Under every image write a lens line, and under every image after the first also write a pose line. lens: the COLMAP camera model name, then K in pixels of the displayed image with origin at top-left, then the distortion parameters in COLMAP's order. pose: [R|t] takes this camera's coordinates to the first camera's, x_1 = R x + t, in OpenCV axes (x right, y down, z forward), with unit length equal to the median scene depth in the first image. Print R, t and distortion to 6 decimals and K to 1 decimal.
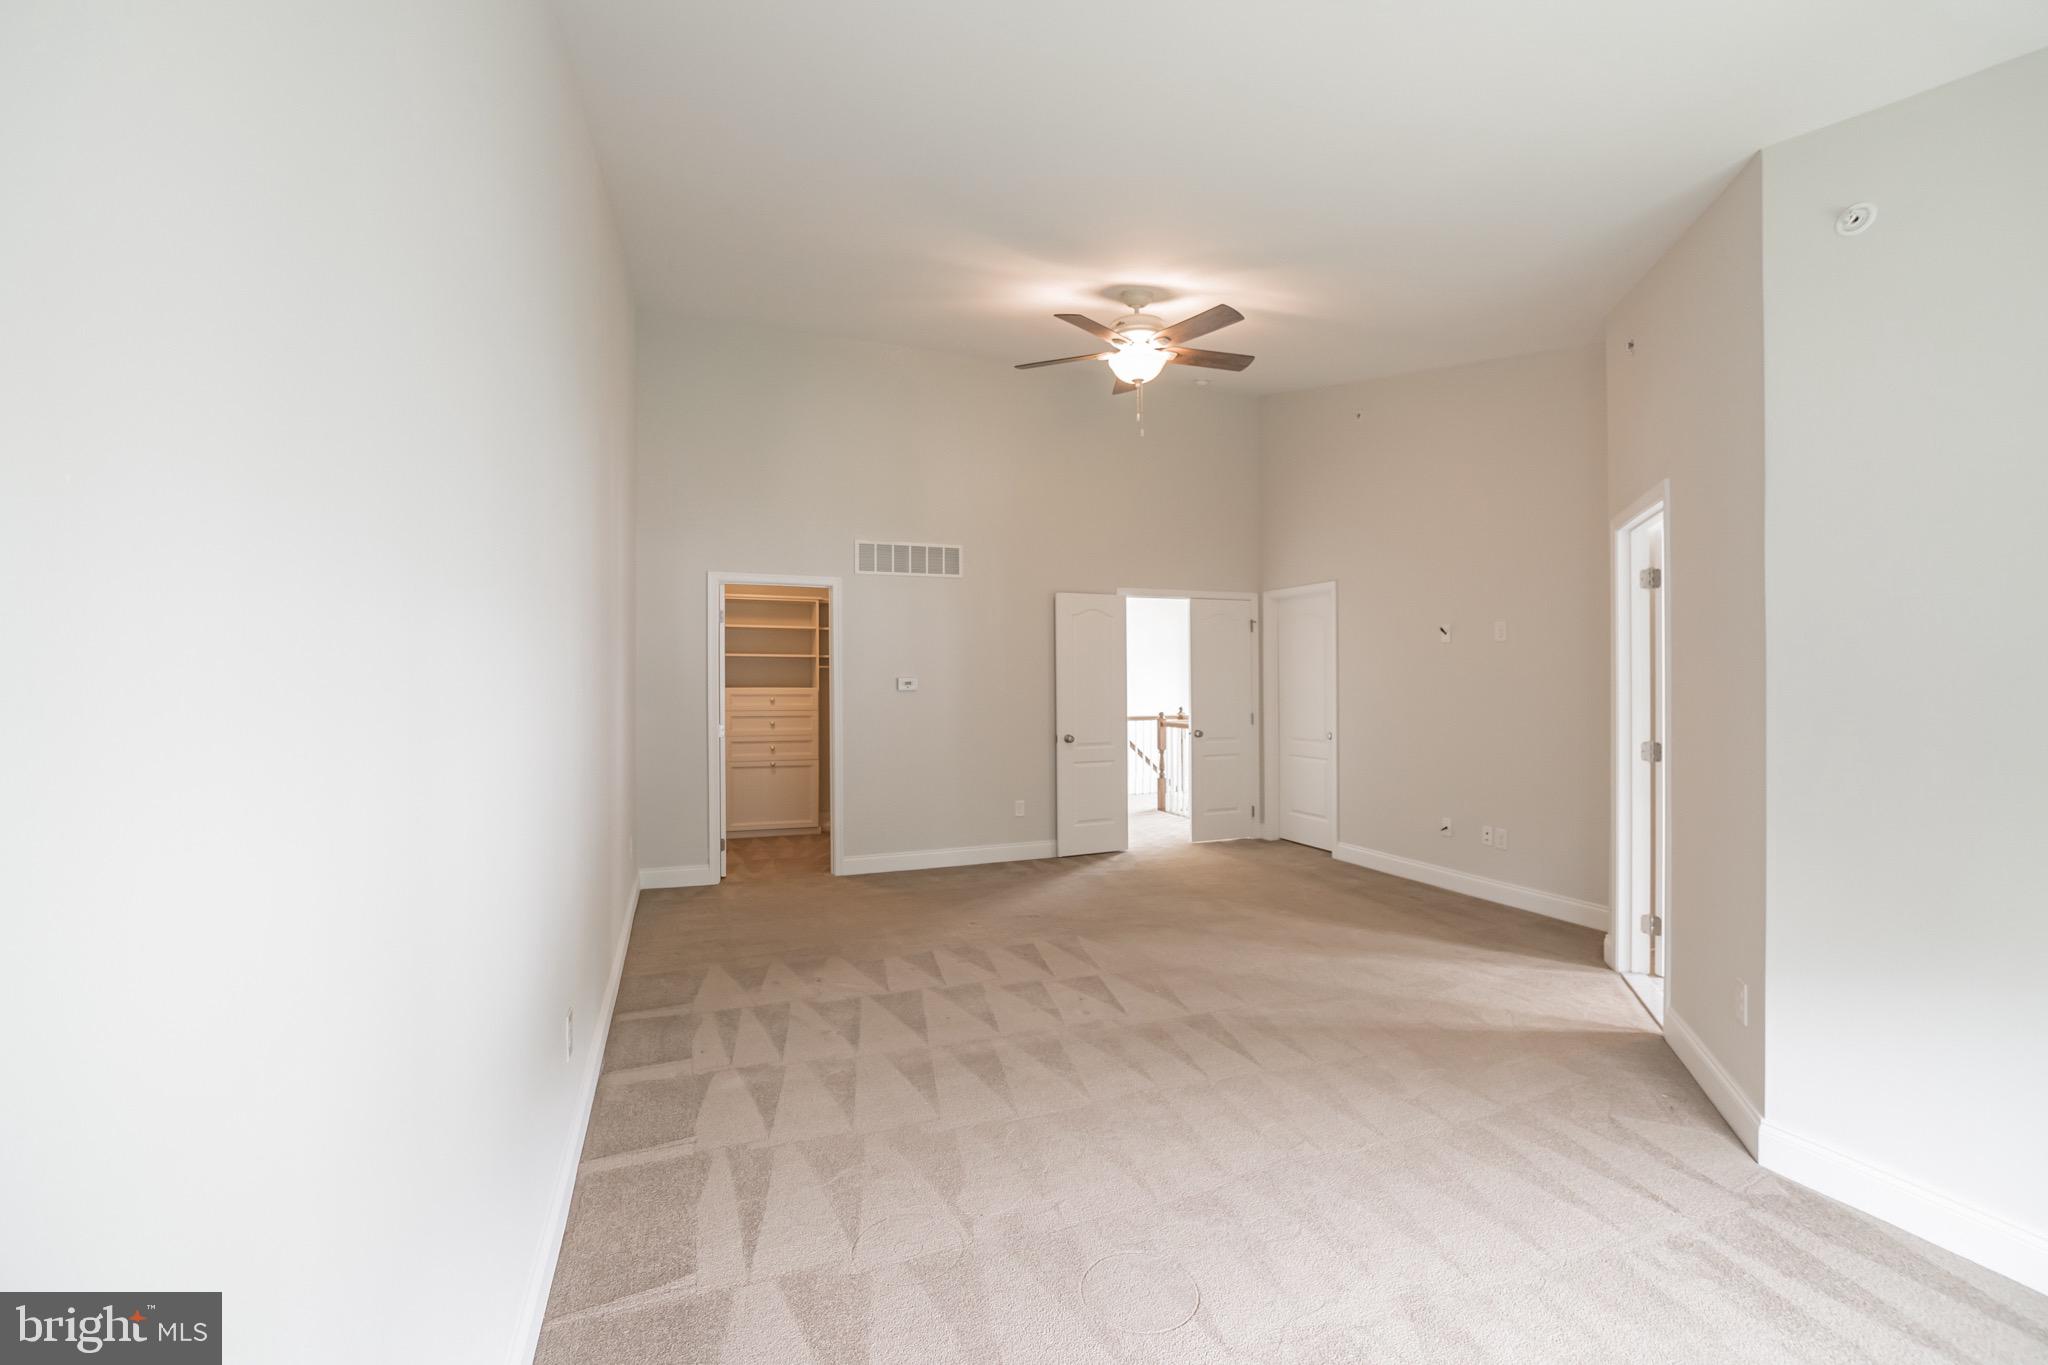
lens RADIAL K [[886.7, 0, 1029.8], [0, 886.7, 674.5], [0, 0, 1]] dist [-0.016636, 0.000110]
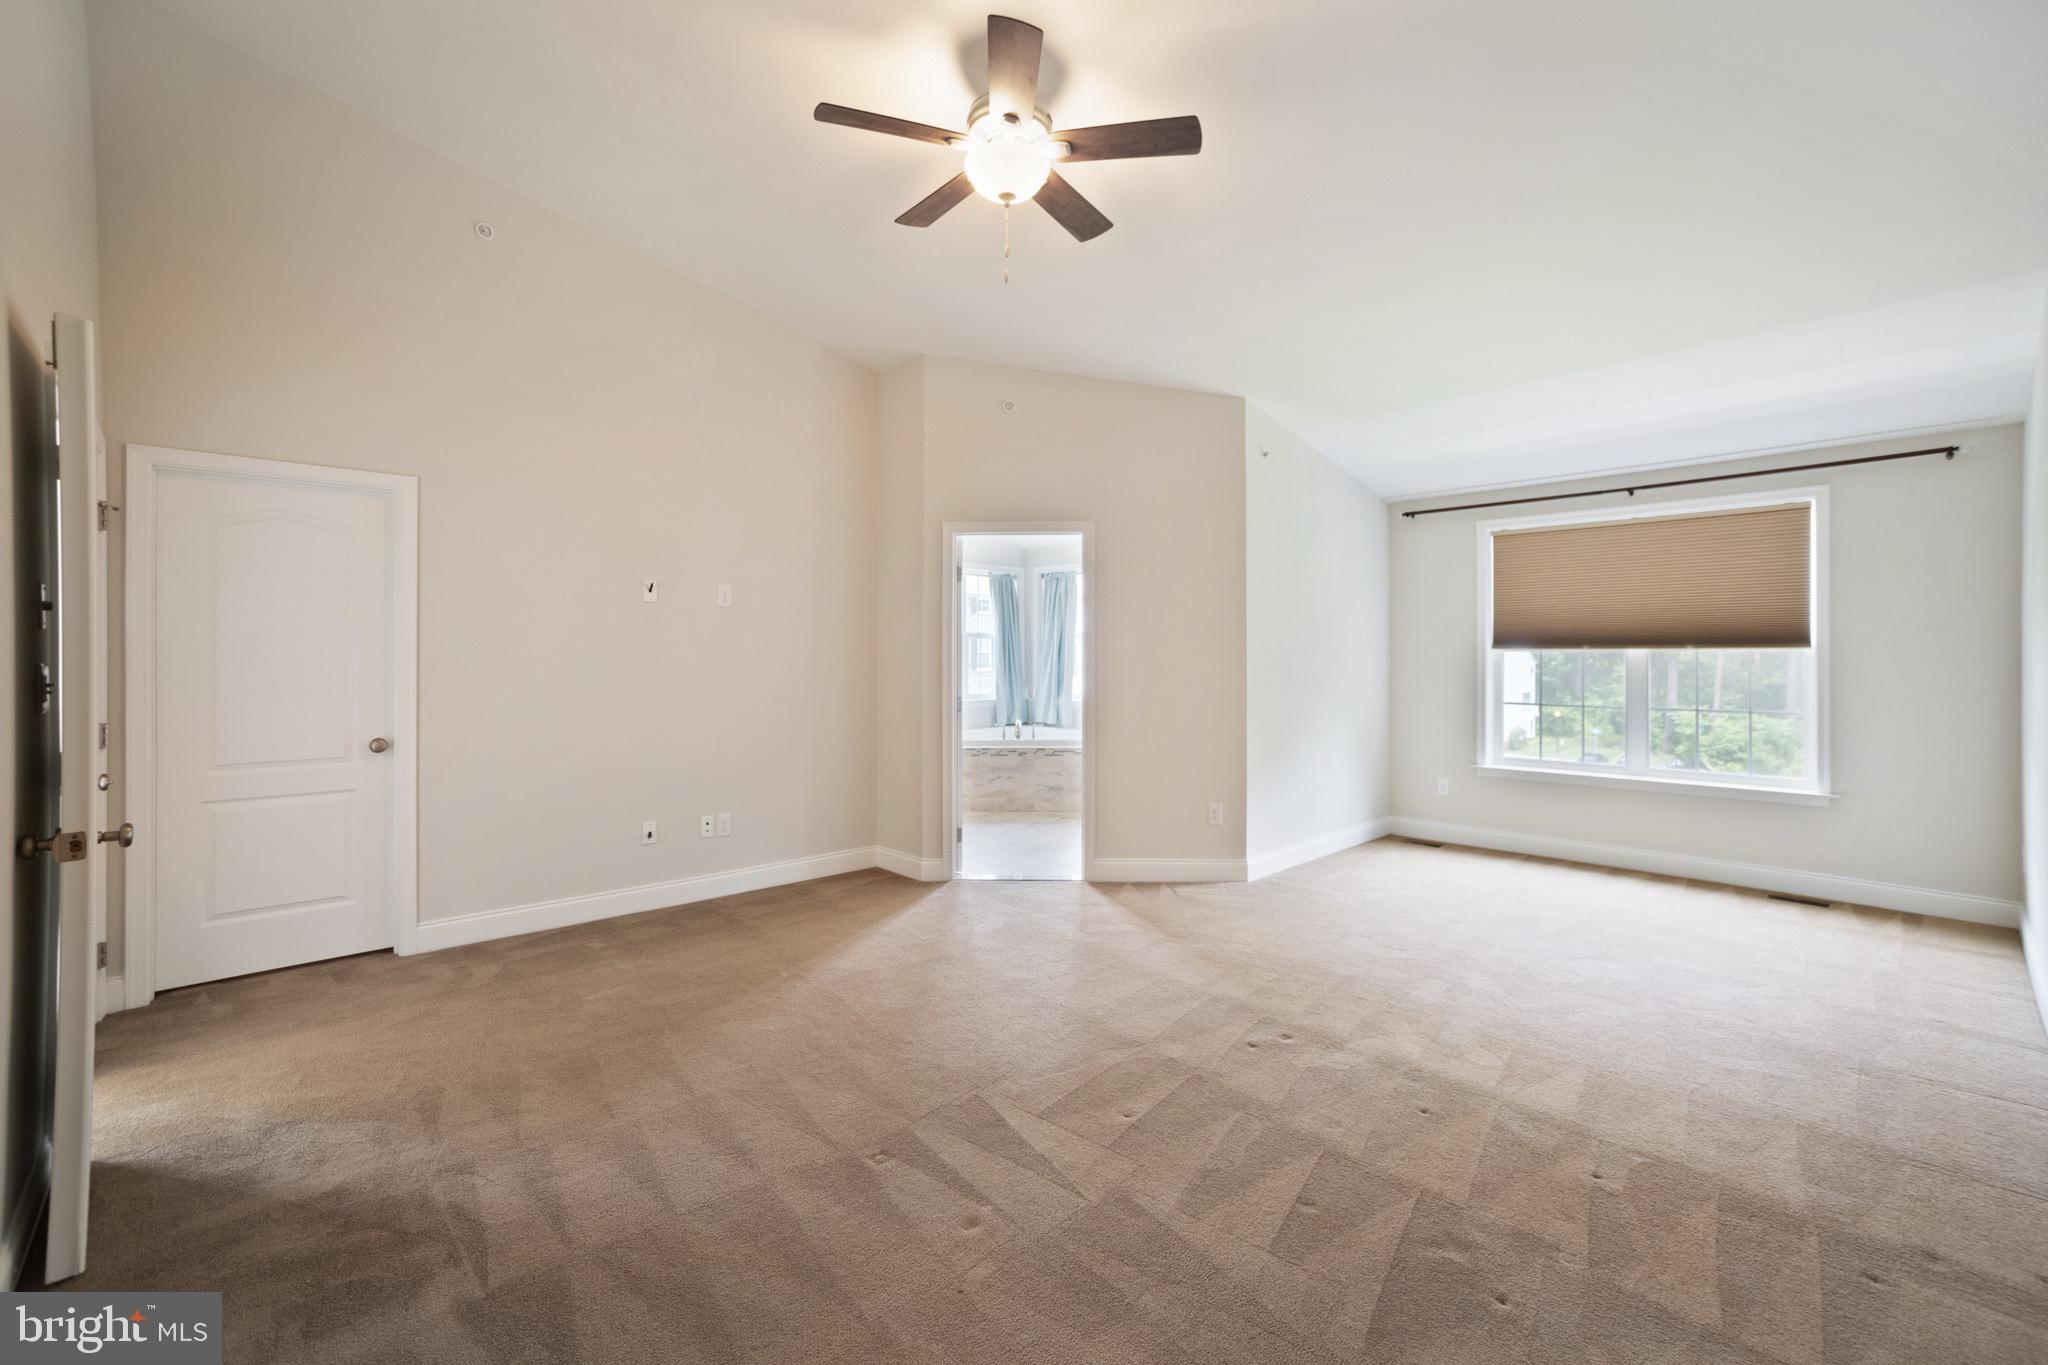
lens RADIAL K [[886.7, 0, 1029.8], [0, 886.7, 674.5], [0, 0, 1]] dist [-0.016636, 0.000110]
pose [[-0.370941, -0.003302, 0.928651, -0.417990], [0.001830, 0.999989, 0.004287, 0.028133], [-0.928655, 0.003289, -0.370931, 1.028771]]
